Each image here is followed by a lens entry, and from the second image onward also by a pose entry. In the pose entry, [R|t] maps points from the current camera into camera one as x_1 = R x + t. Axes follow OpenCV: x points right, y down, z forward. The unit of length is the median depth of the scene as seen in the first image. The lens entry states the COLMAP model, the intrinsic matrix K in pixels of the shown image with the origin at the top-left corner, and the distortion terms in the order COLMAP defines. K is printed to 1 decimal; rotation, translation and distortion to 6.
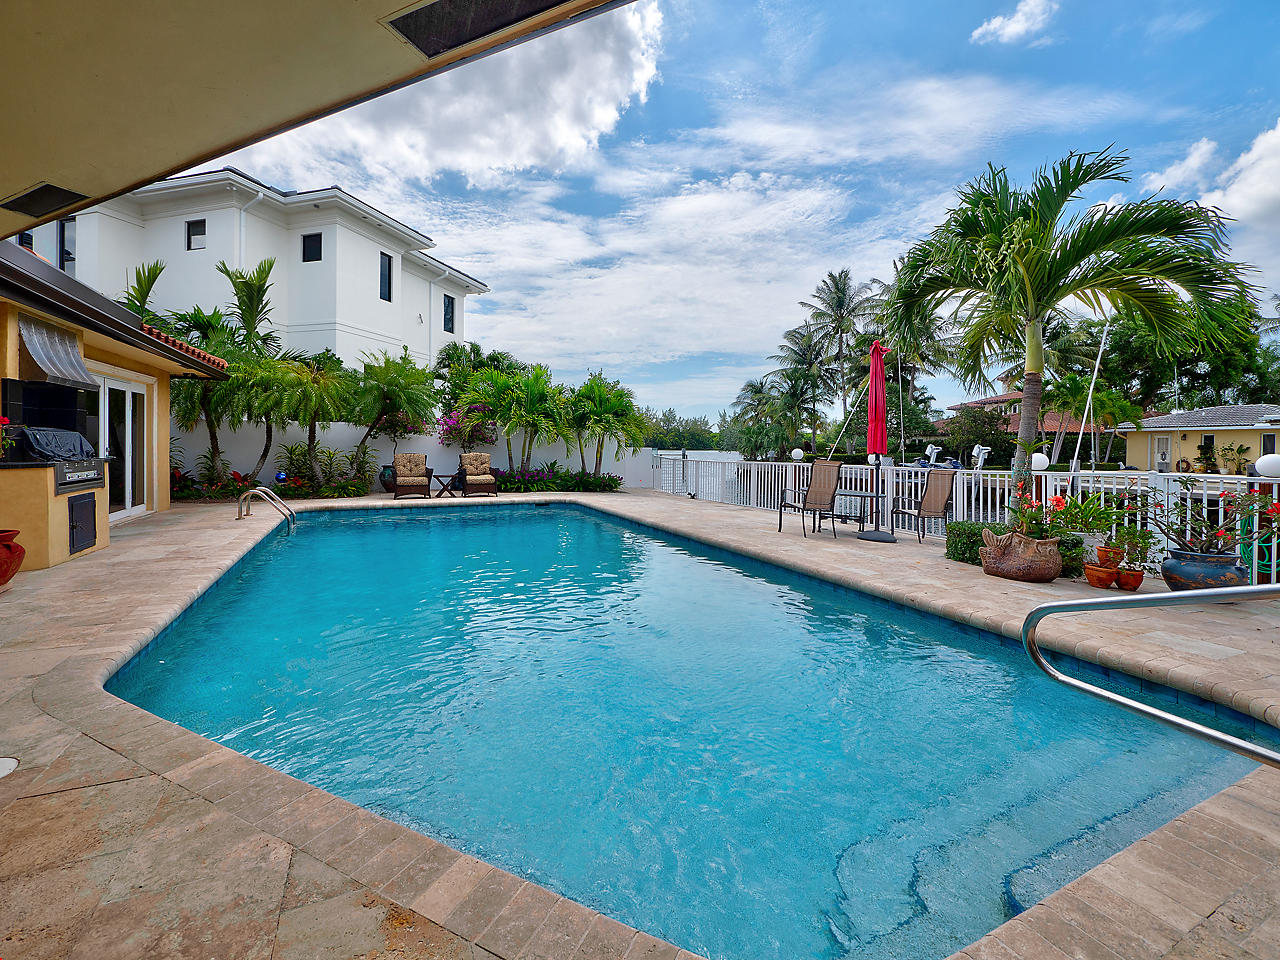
lens RADIAL K [[542.6, 0, 618.3], [0, 542.6, 459.6], [0, 0, 1]] dist [-0.016836, 0.003287]
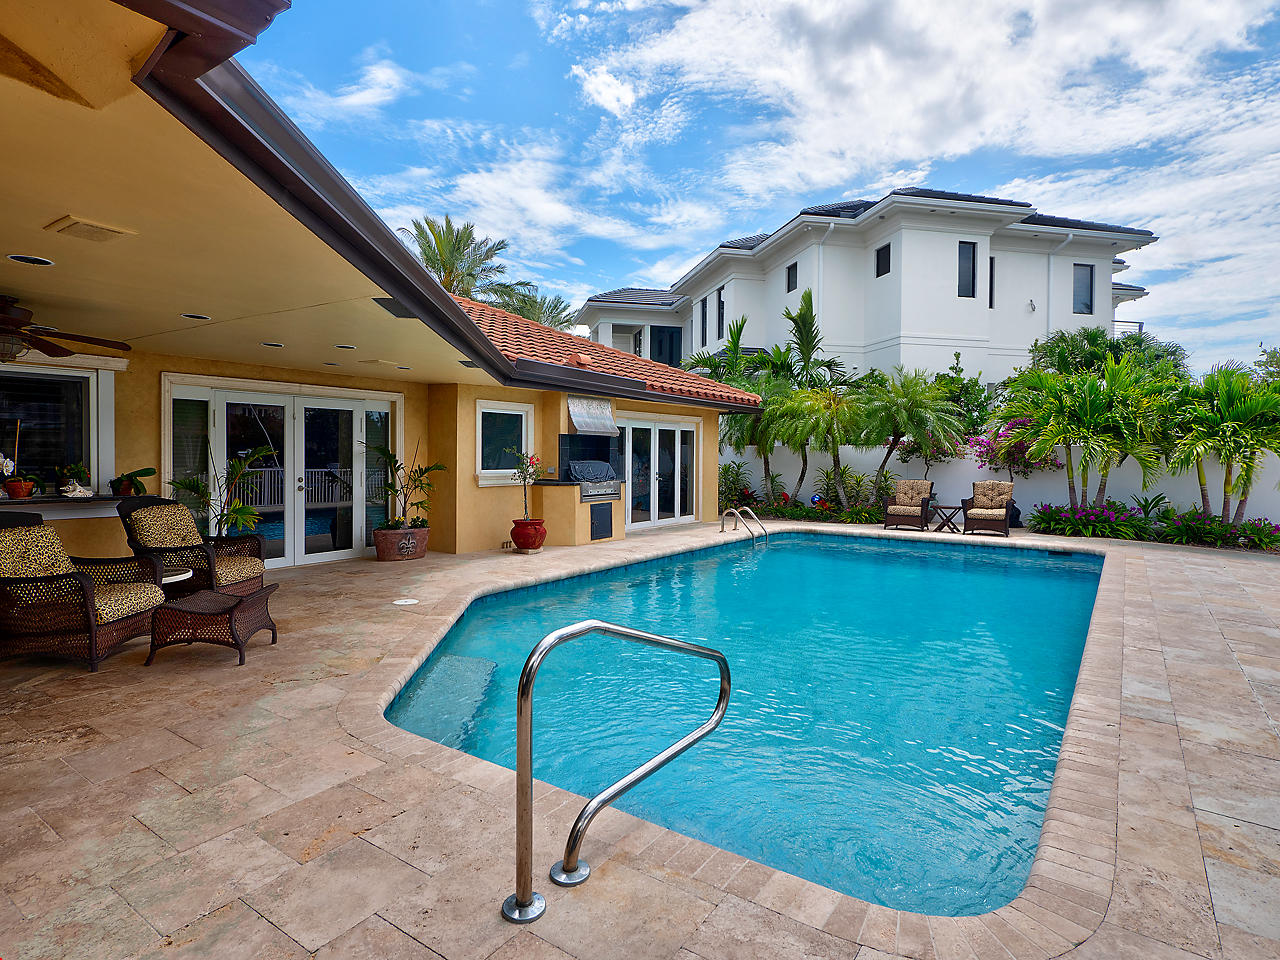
lens RADIAL K [[688.6, 0, 649.4], [0, 688.6, 472.7], [0, 0, 1]] dist [0.006157, 0.004722]
pose [[0.505378, 0.011429, -0.862823, 0.100256], [-0.022855, 0.999739, -0.000144, -0.003453], [0.862596, 0.019792, 0.505507, 0.013188]]
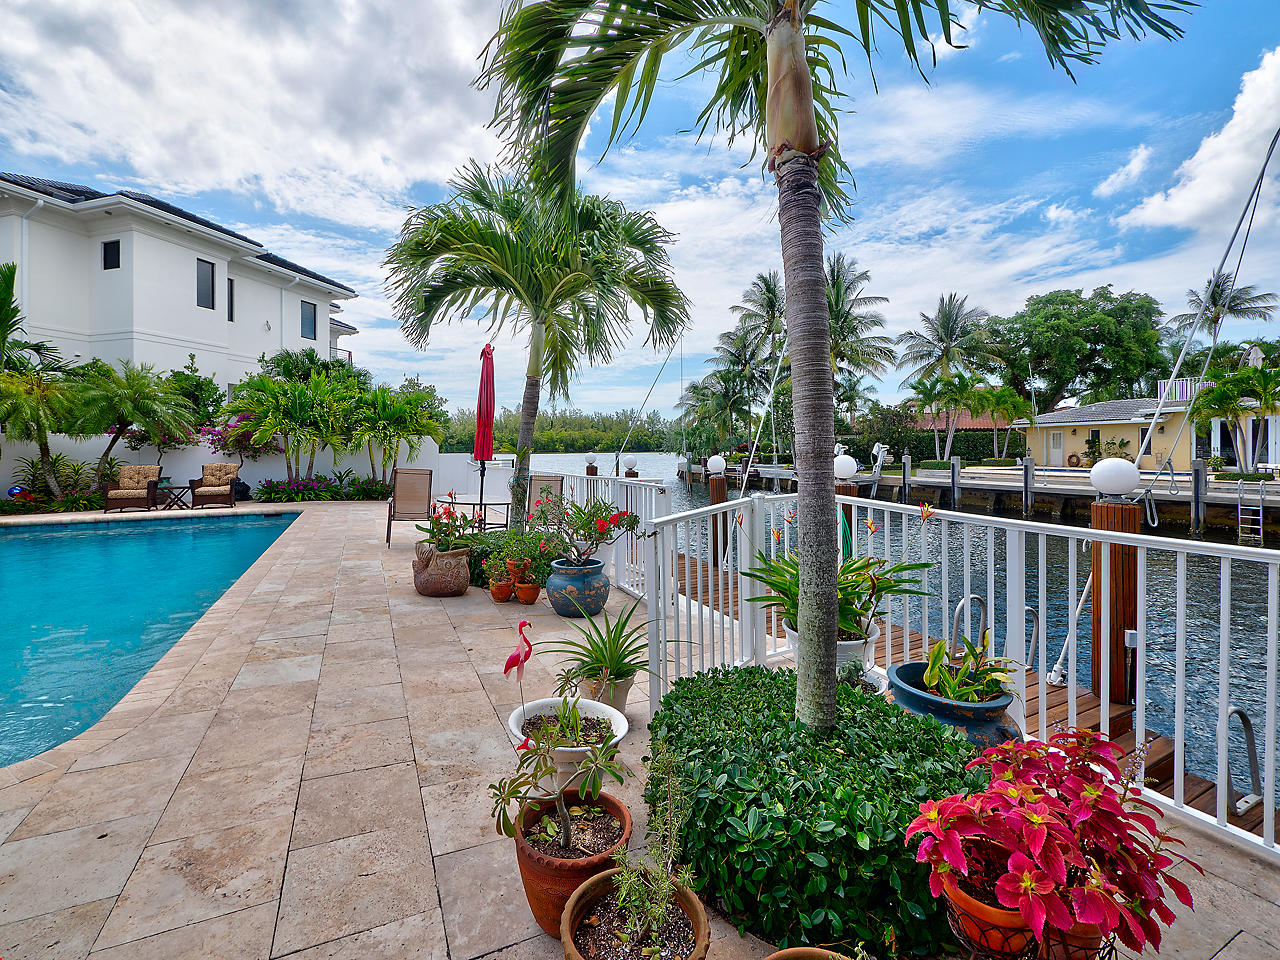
lens RADIAL K [[542.6, 0, 635.6], [0, 542.6, 449.3], [0, 0, 1]] dist [-0.016836, 0.003287]
pose [[0.999516, -0.018035, 0.025357, 0.126961], [0.018664, 0.999518, -0.024794, 0.000266], [-0.024898, 0.025255, 0.999371, 0.005591]]
